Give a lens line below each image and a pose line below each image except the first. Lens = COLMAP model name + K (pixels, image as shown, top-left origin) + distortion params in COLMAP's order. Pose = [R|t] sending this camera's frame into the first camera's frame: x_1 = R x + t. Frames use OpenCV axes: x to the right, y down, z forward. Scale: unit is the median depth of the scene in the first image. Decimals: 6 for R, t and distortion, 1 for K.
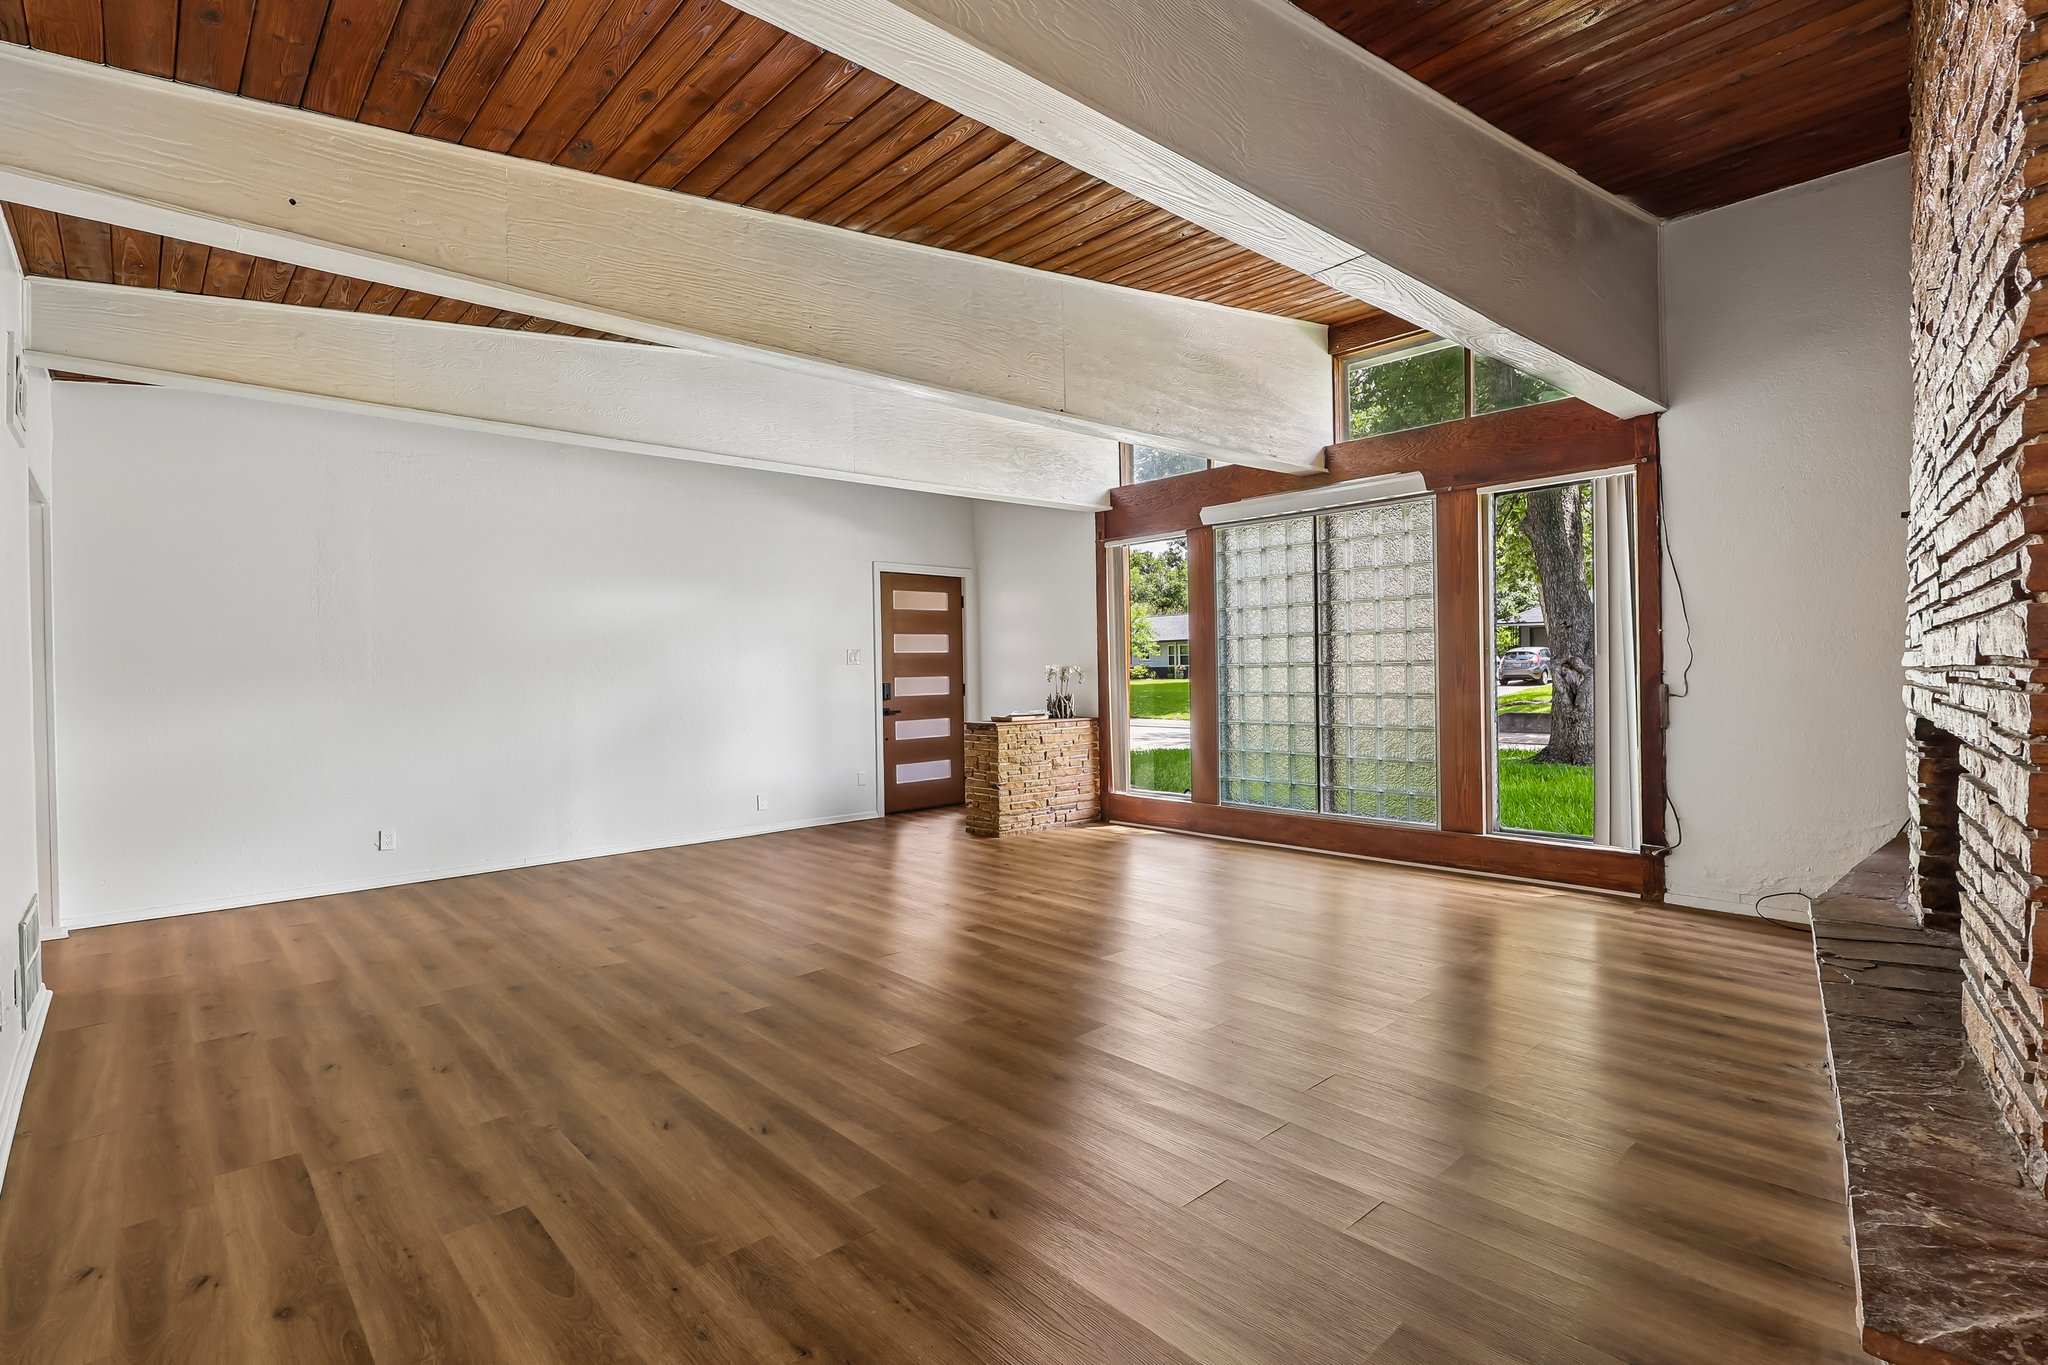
lens RADIAL K [[976.6, 0, 1009.0], [0, 976.6, 685.6], [0, 0, 1]] dist [-0.001093, 0.001776]
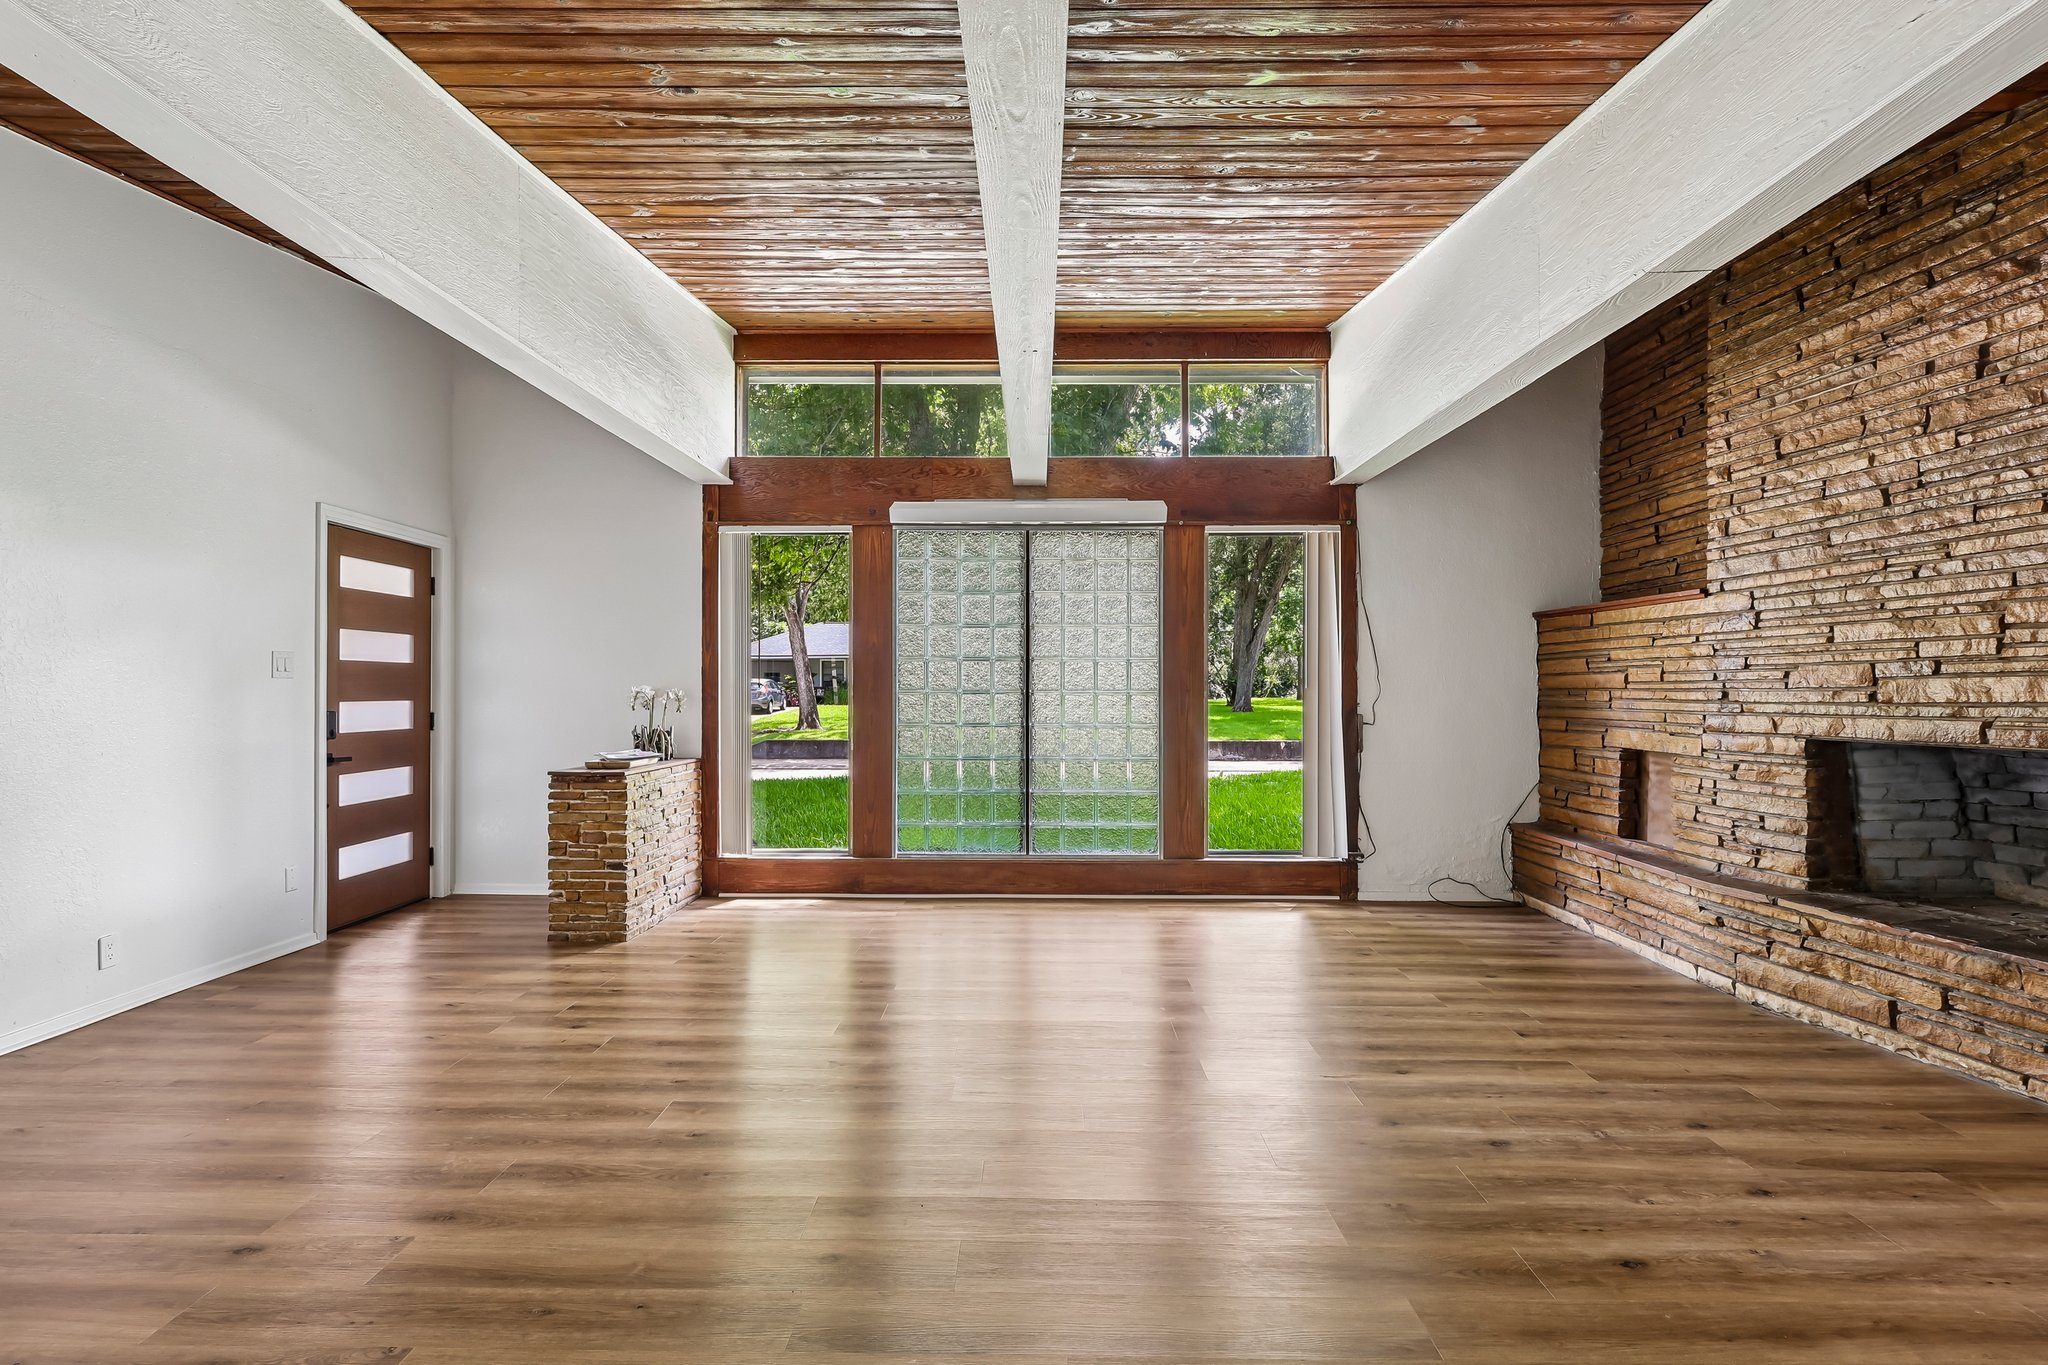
lens RADIAL K [[976.6, 0, 1017.0], [0, 976.6, 687.4], [0, 0, 1]] dist [-0.001093, 0.001776]
pose [[0.675422, 0.020421, 0.737149, -0.361272], [-0.000427, 0.999627, -0.027301, -0.000993], [-0.737432, 0.018125, 0.675179, 0.383526]]
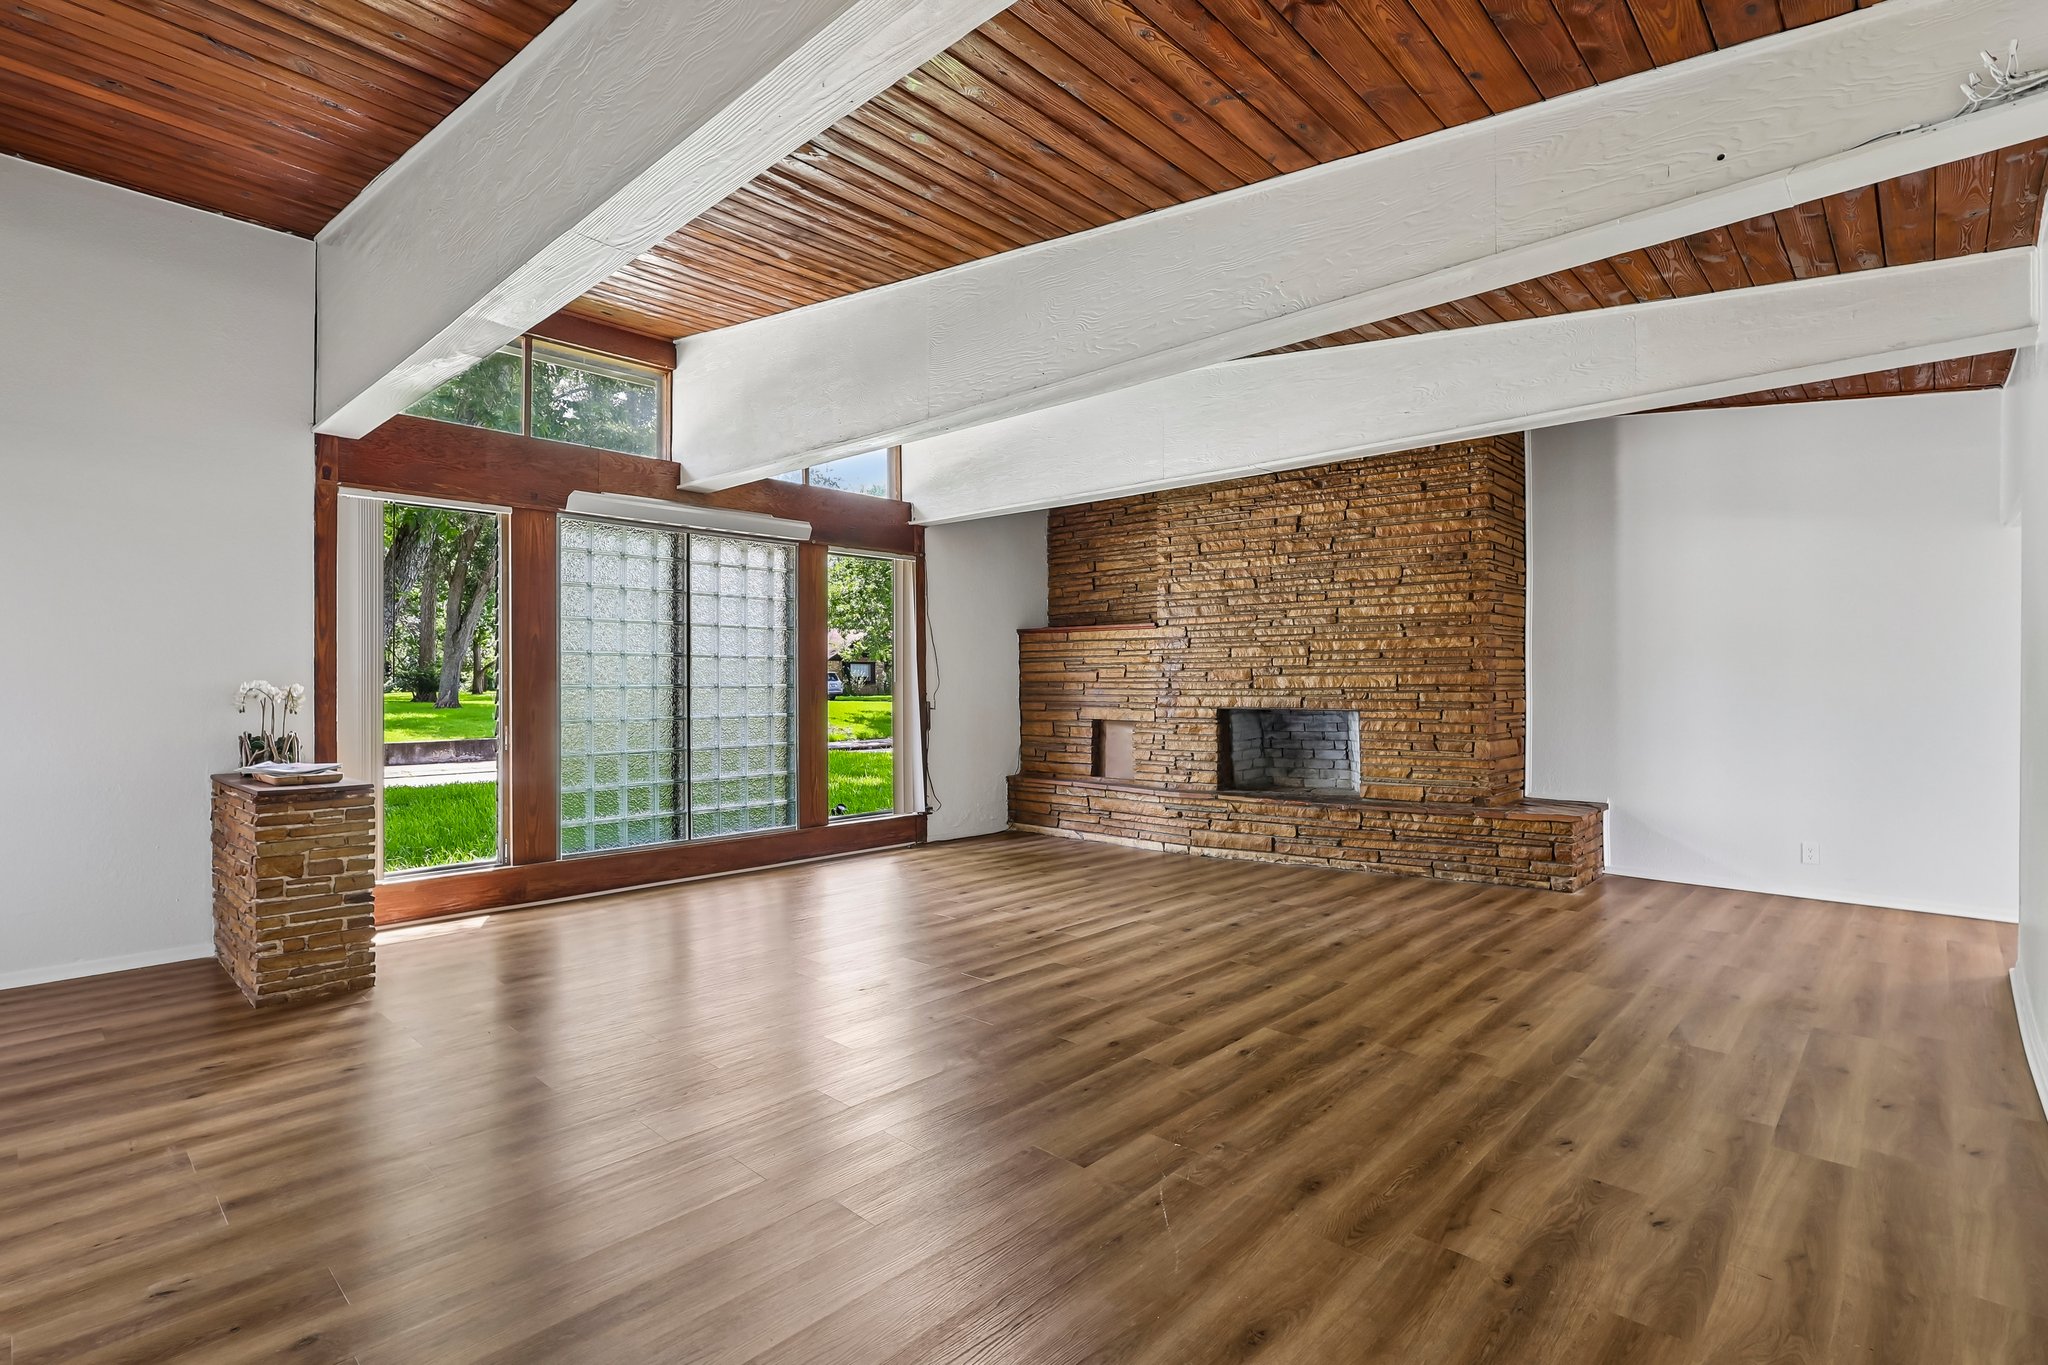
lens RADIAL K [[976.6, 0, 1027.1], [0, 976.6, 682.5], [0, 0, 1]] dist [-0.001093, 0.001776]
pose [[-0.090981, 0.018091, 0.995688, -0.672732], [0.021630, 0.999635, -0.016187, -0.002504], [-0.995618, 0.020064, -0.091339, 0.743582]]
